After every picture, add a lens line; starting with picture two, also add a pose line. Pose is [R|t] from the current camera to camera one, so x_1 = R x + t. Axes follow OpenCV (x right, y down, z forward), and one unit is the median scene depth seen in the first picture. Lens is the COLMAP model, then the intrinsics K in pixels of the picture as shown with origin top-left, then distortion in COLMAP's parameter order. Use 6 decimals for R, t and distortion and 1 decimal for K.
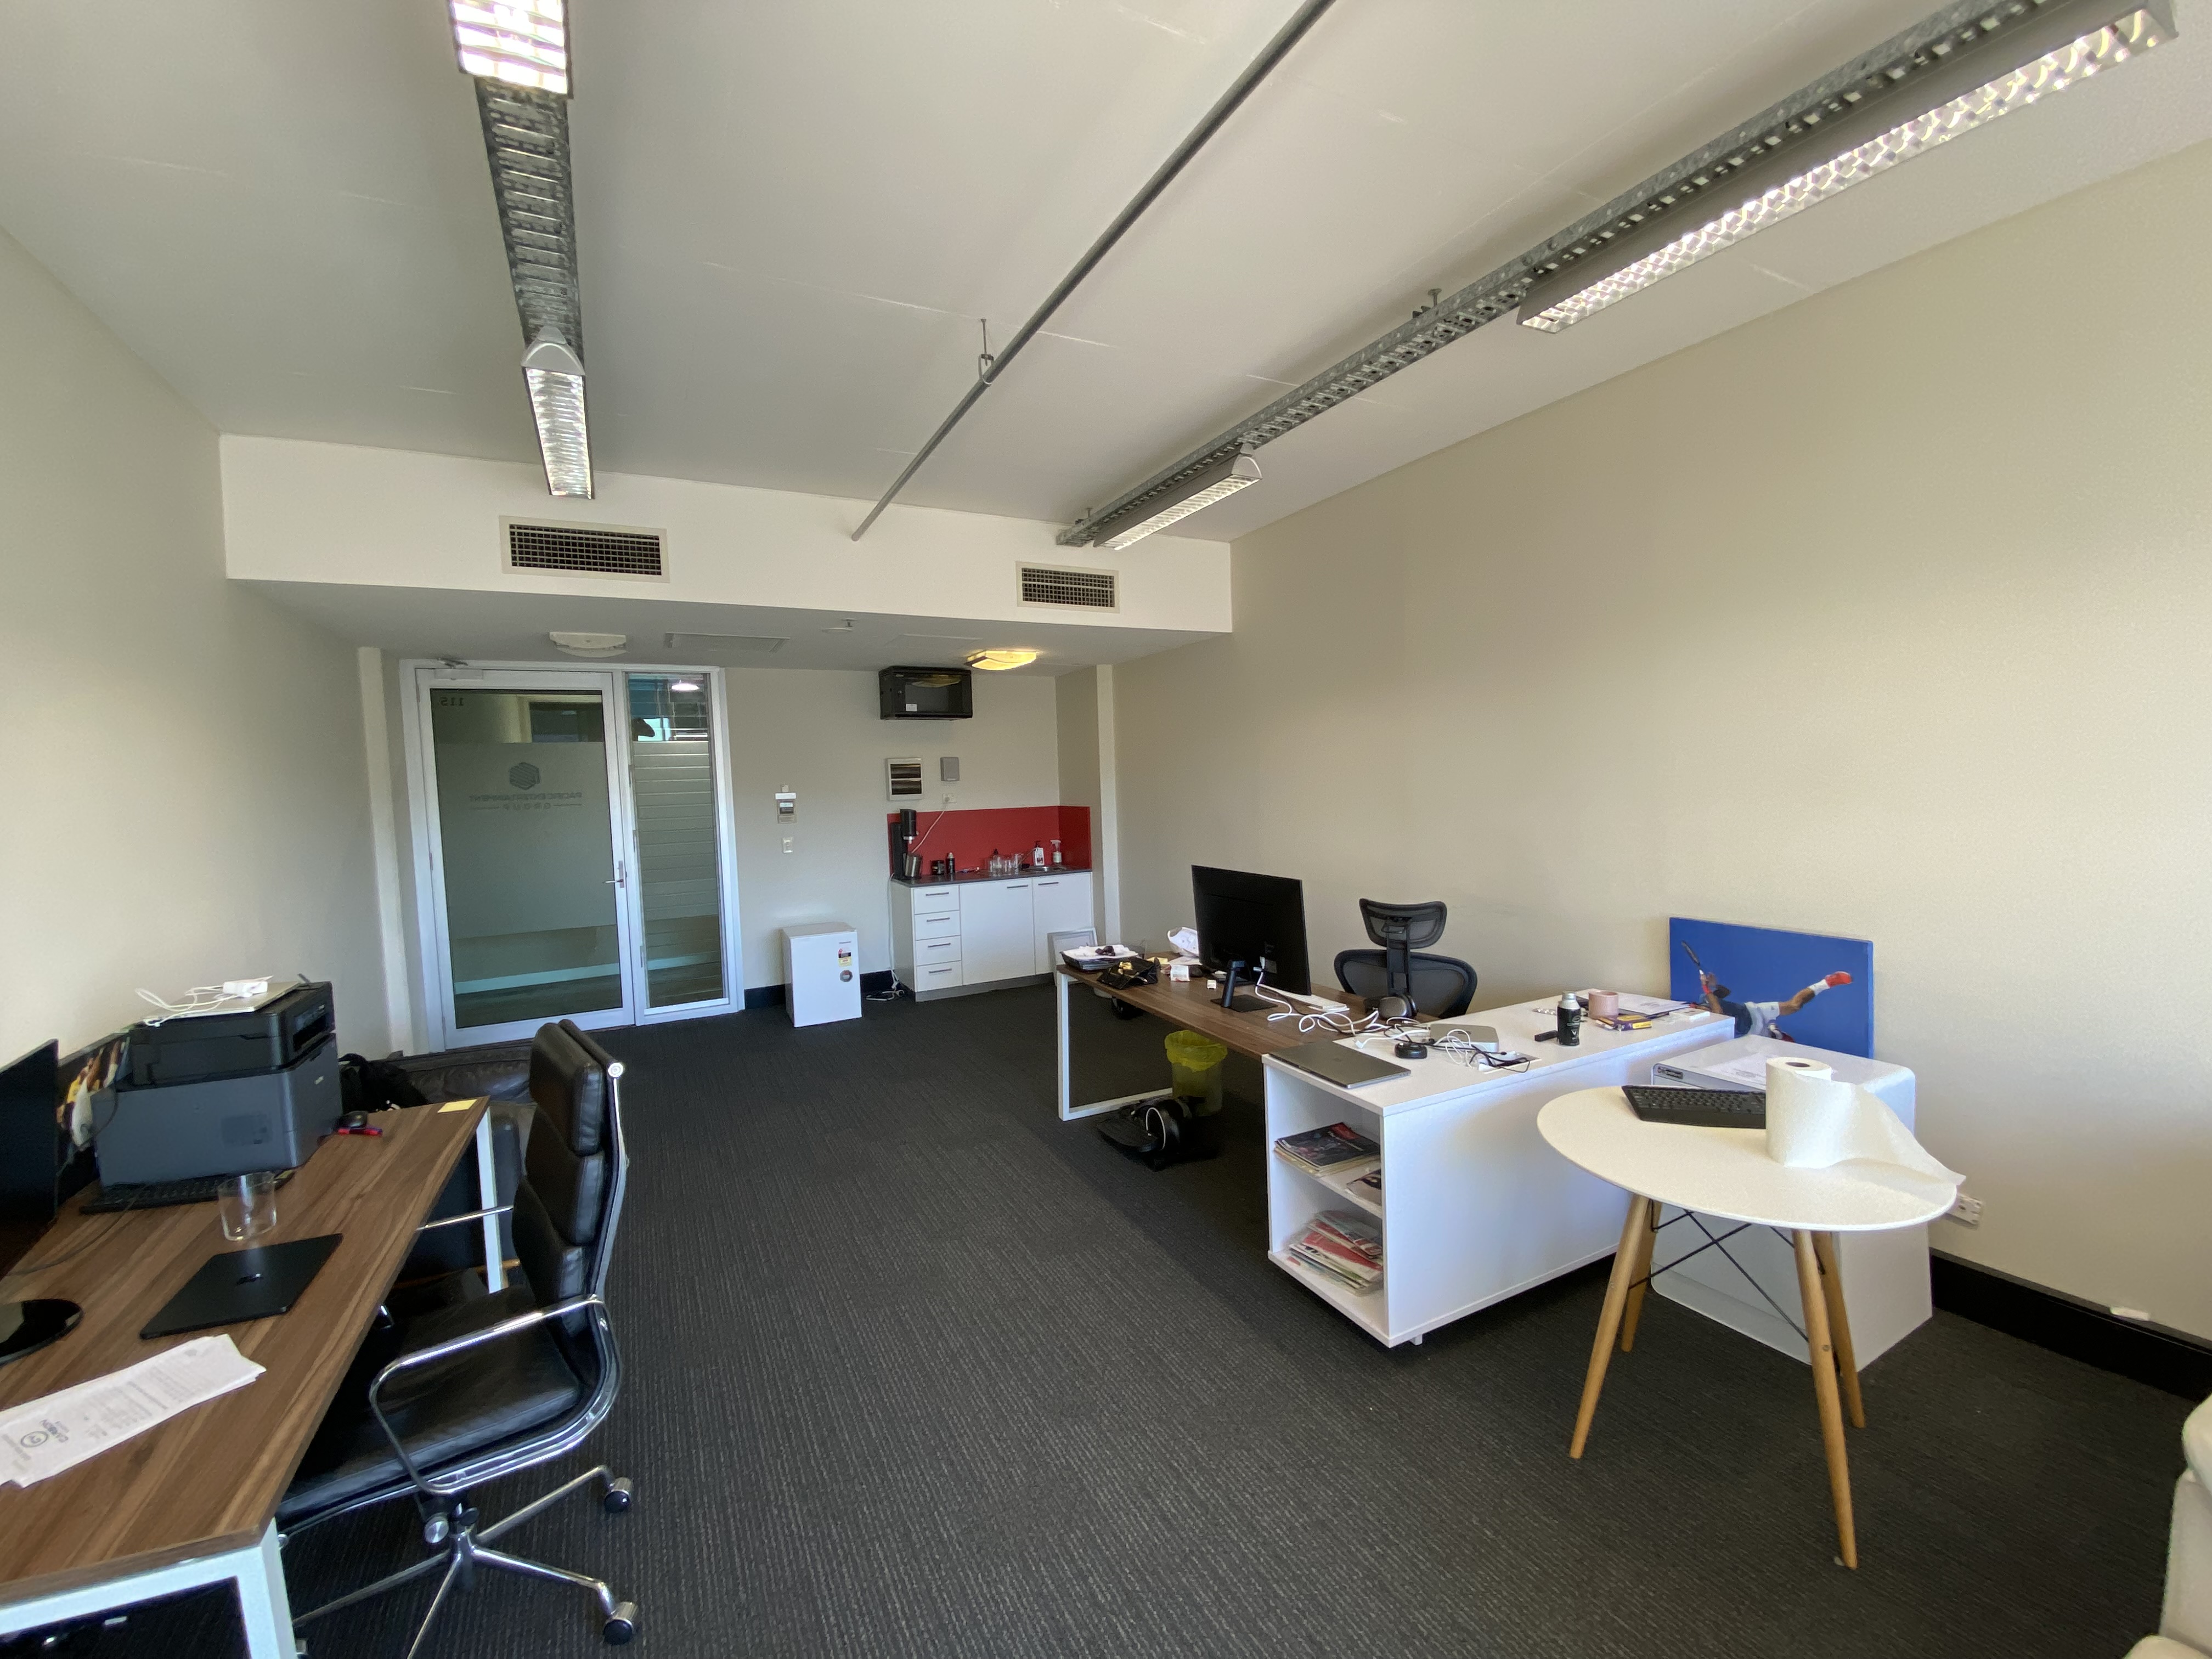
lens RADIAL K [[881.2, 0, 1106.0], [0, 881.2, 829.5], [0, 0, 1]] dist [0.034120, -0.036717]
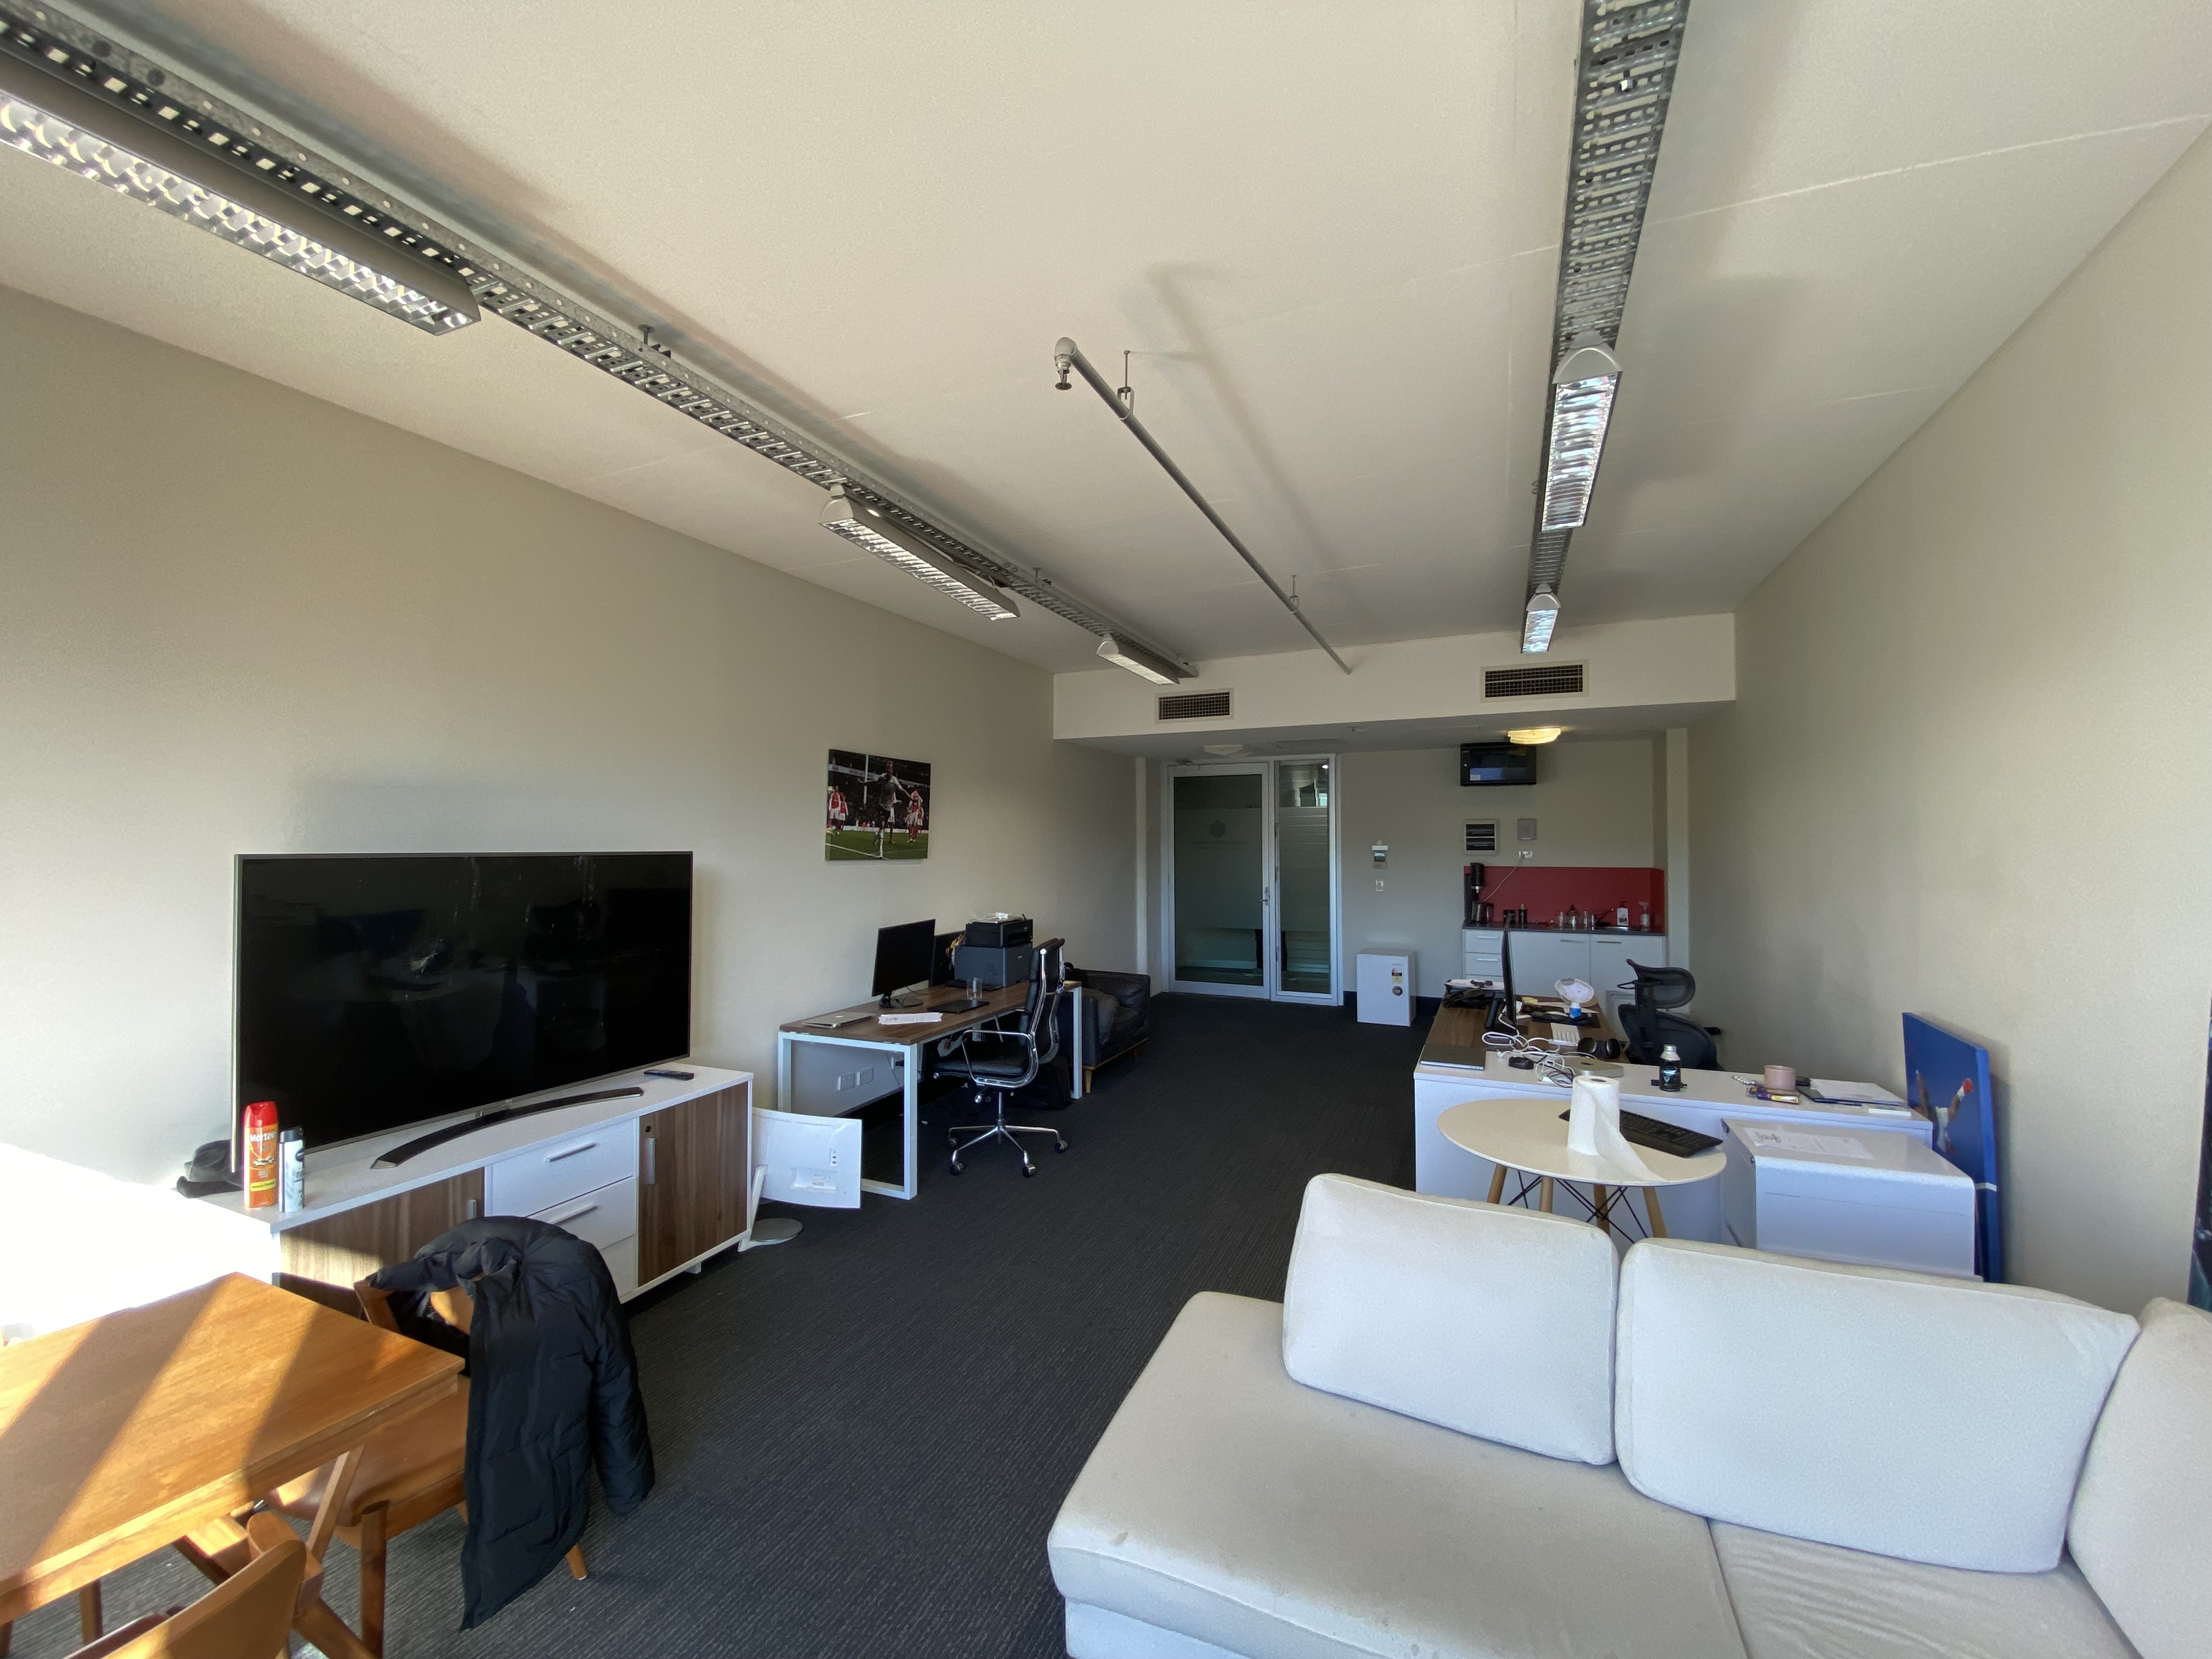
lens RADIAL K [[894.8, 0, 1106.0], [0, 894.8, 829.5], [0, 0, 1]] dist [0.000213, -0.000031]
pose [[0.612268, 0.021582, -0.790355, 0.467983], [-0.063024, 0.997779, -0.021577, -0.012018], [0.788134, 0.063022, 0.612269, -0.138623]]
